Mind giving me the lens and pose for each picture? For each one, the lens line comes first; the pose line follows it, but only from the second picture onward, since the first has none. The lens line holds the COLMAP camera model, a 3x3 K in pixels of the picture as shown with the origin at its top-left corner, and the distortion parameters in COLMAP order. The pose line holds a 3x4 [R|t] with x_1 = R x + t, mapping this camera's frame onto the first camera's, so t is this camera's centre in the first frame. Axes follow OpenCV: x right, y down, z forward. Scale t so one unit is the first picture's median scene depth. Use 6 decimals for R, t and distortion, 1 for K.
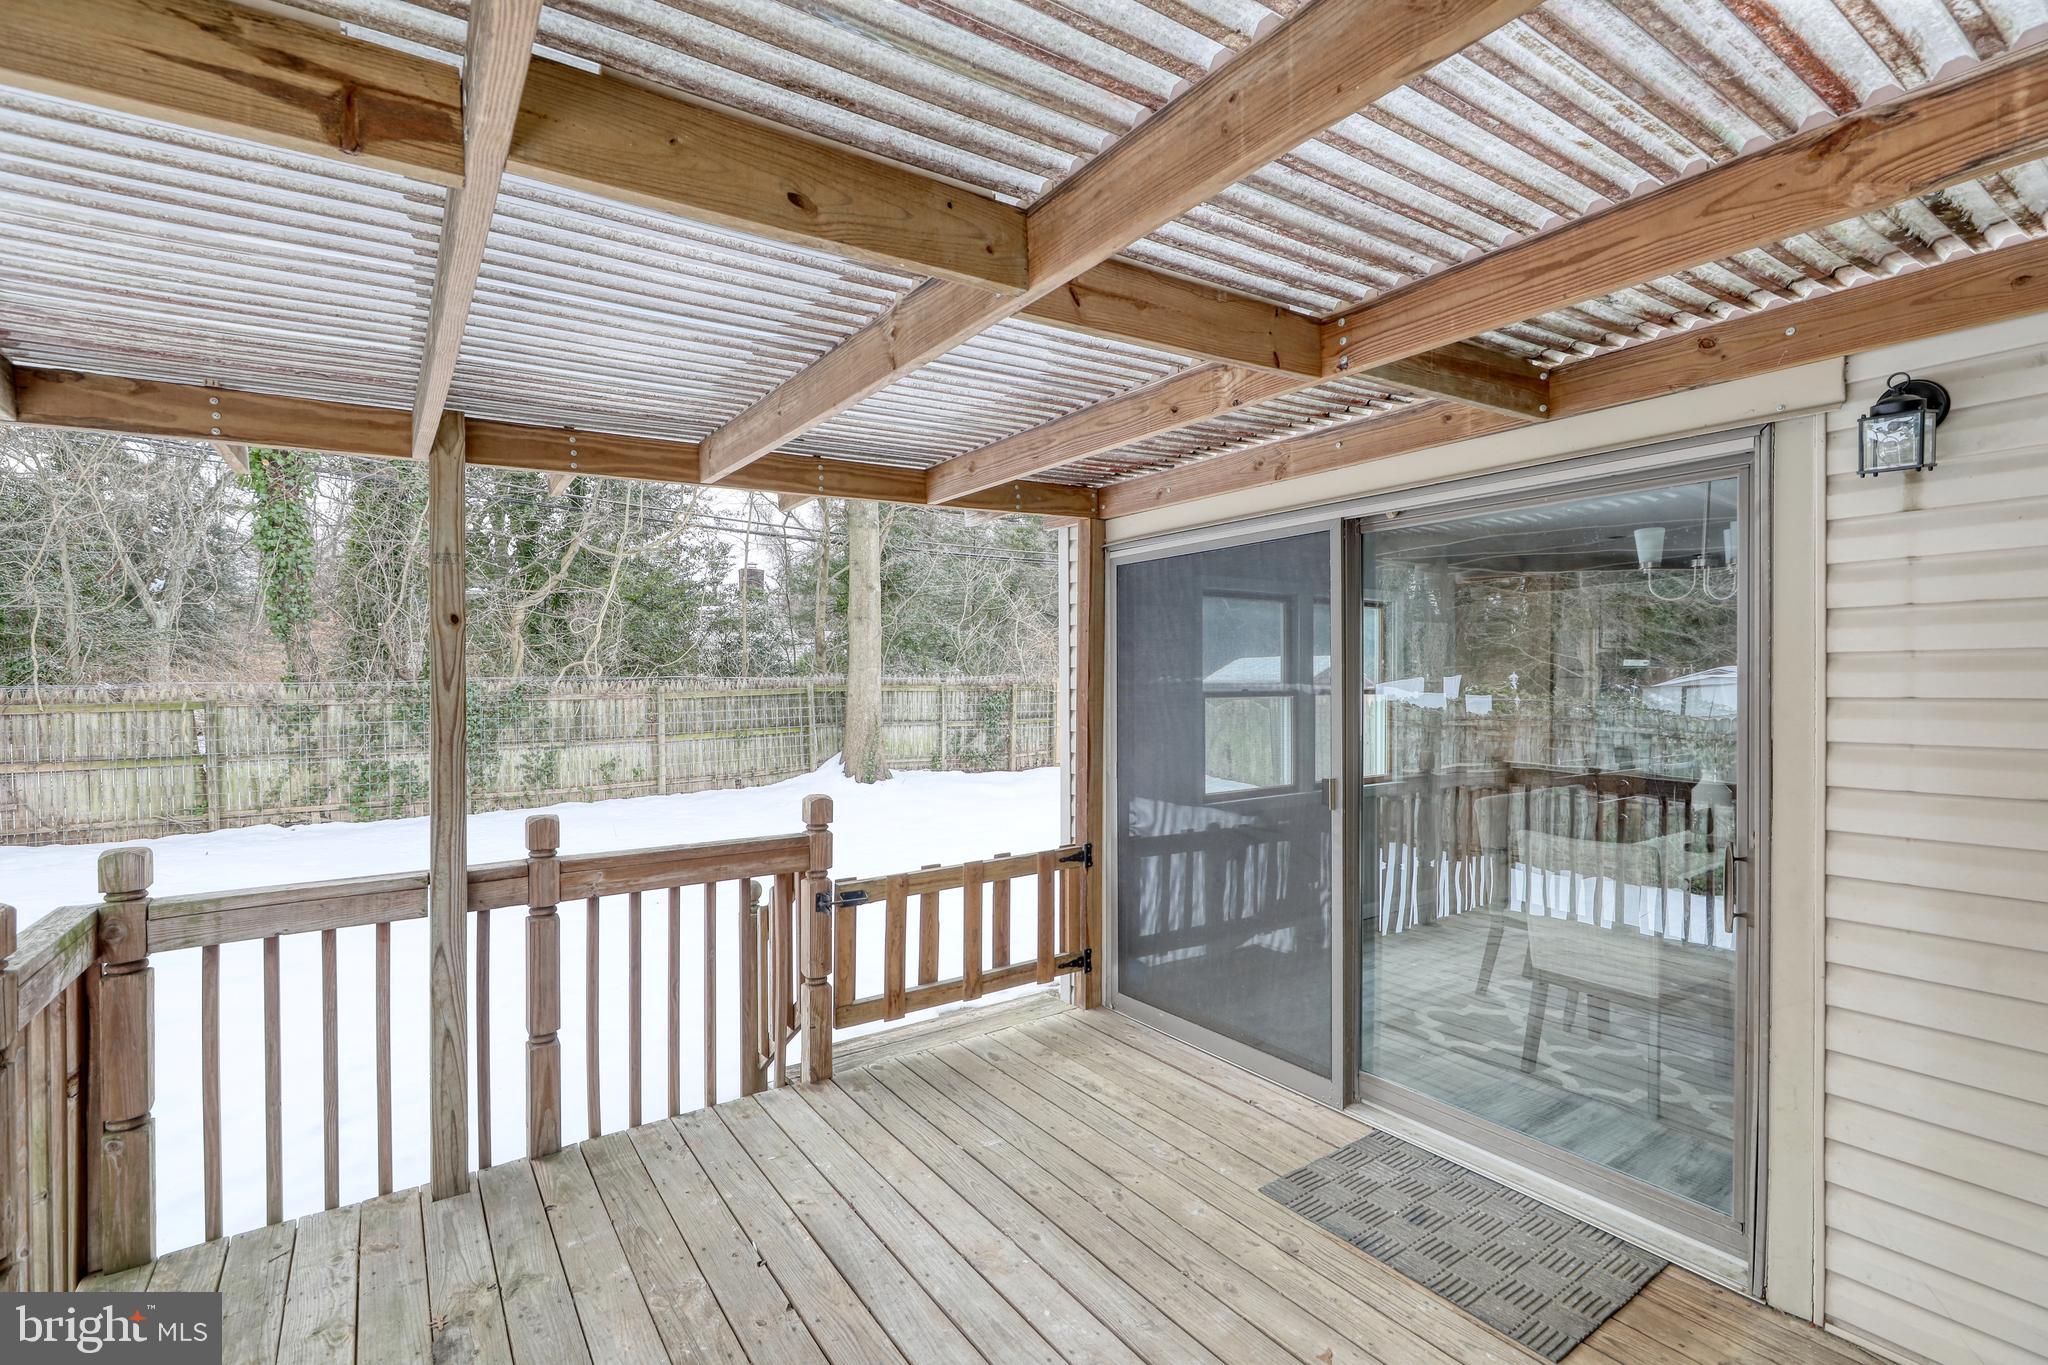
lens RADIAL K [[925.3, 0, 1020.0], [0, 925.3, 684.5], [0, 0, 1]] dist [-0.000540, 0.000736]
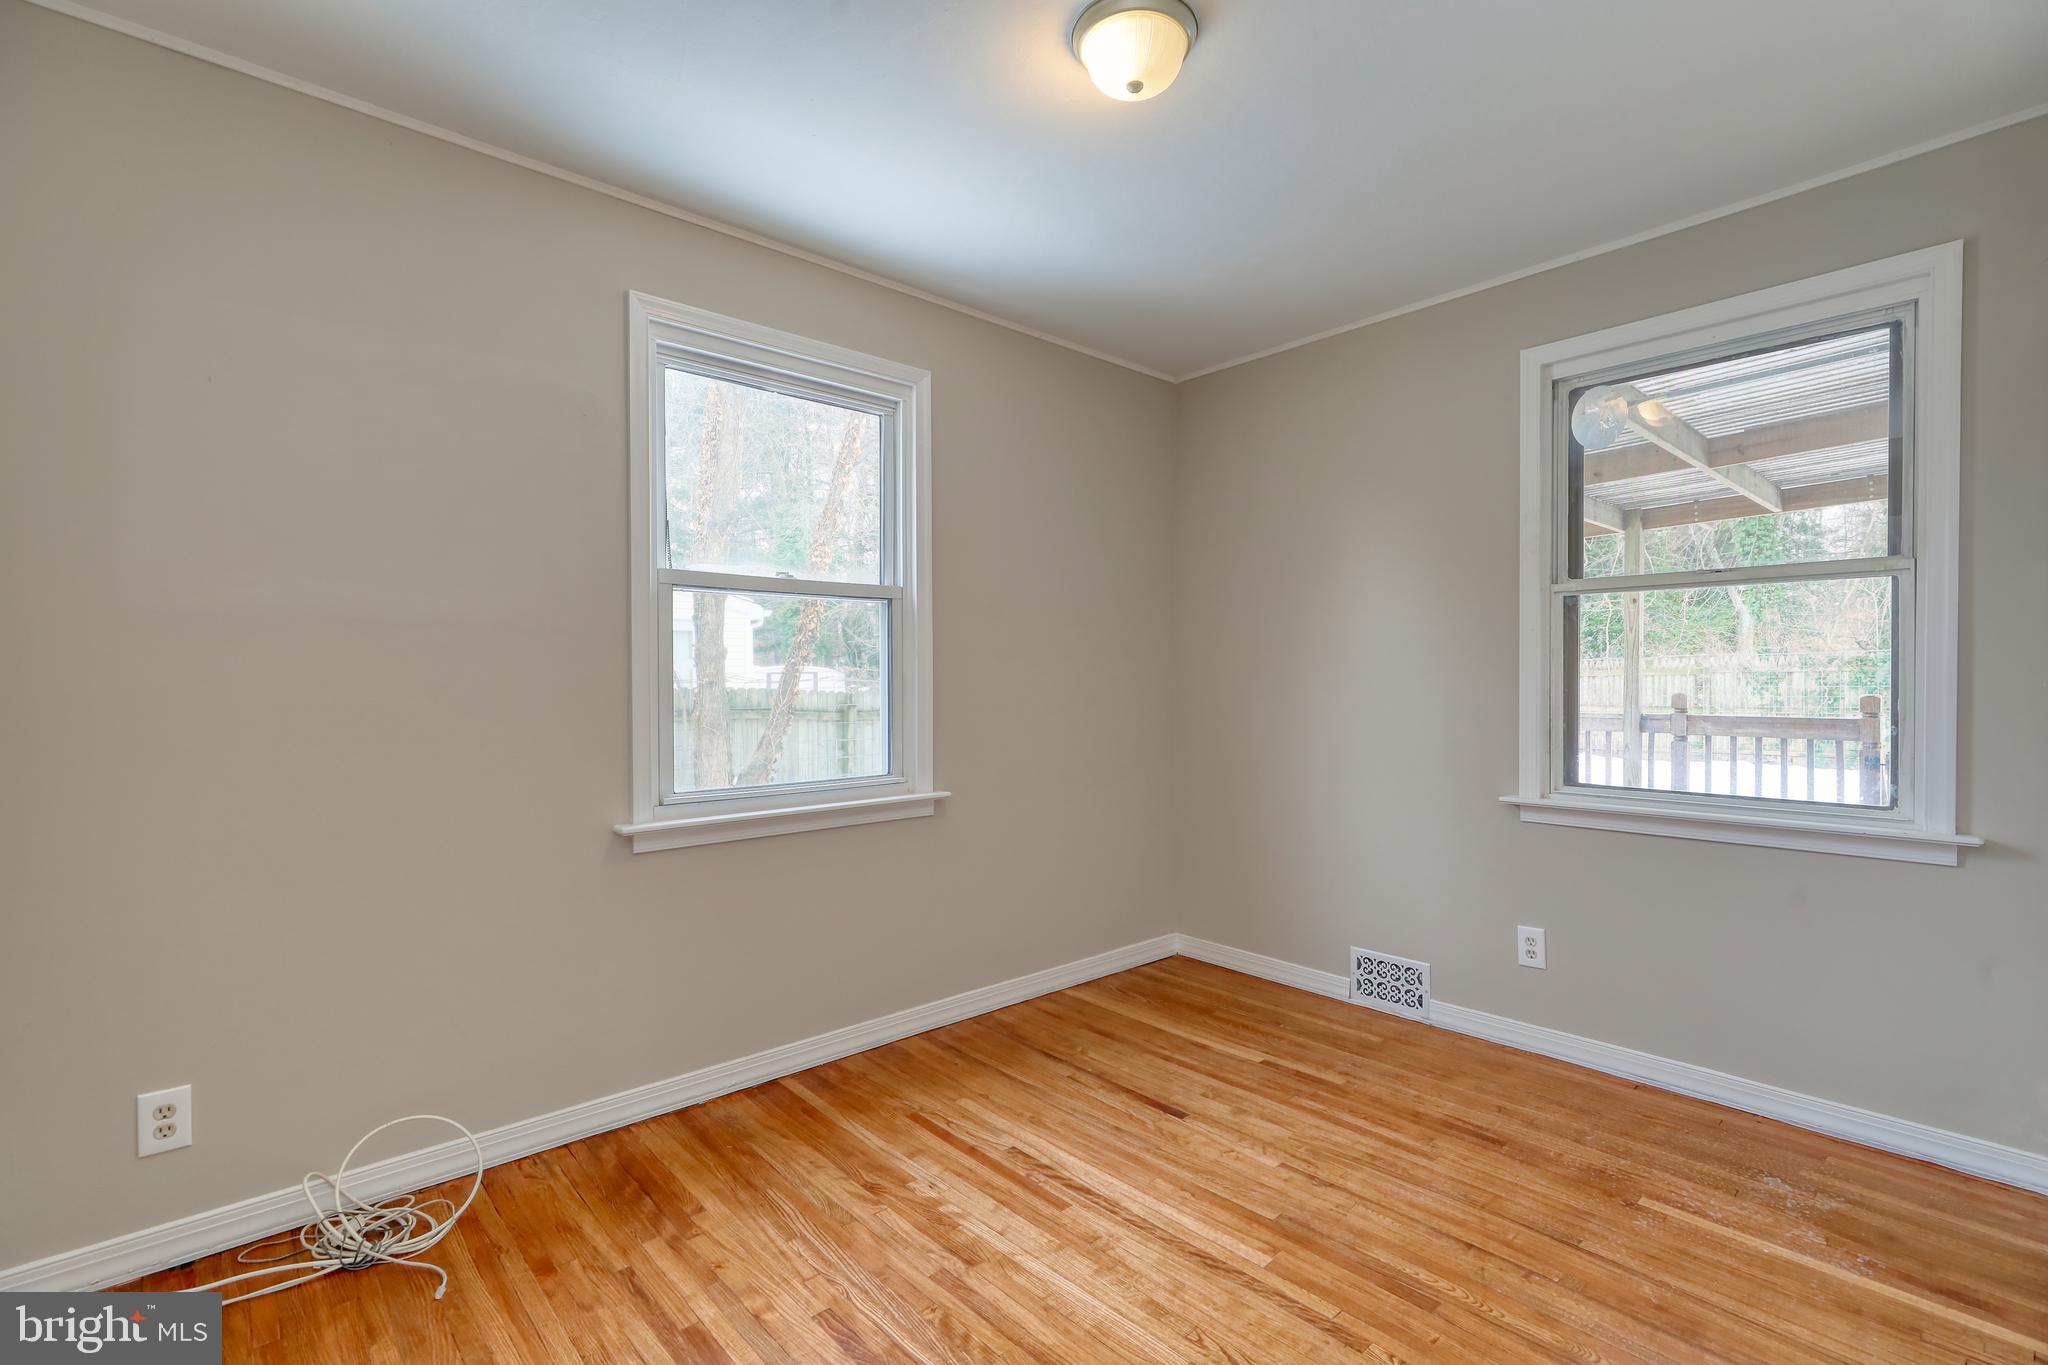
lens RADIAL K [[925.3, 0, 1023.0], [0, 925.3, 680.7], [0, 0, 1]] dist [-0.000540, 0.000736]
pose [[0.129710, 0.007552, -0.991523, 0.361944], [-0.002733, 0.999970, 0.007258, 0.028278], [0.991548, 0.001768, 0.129727, -0.195024]]
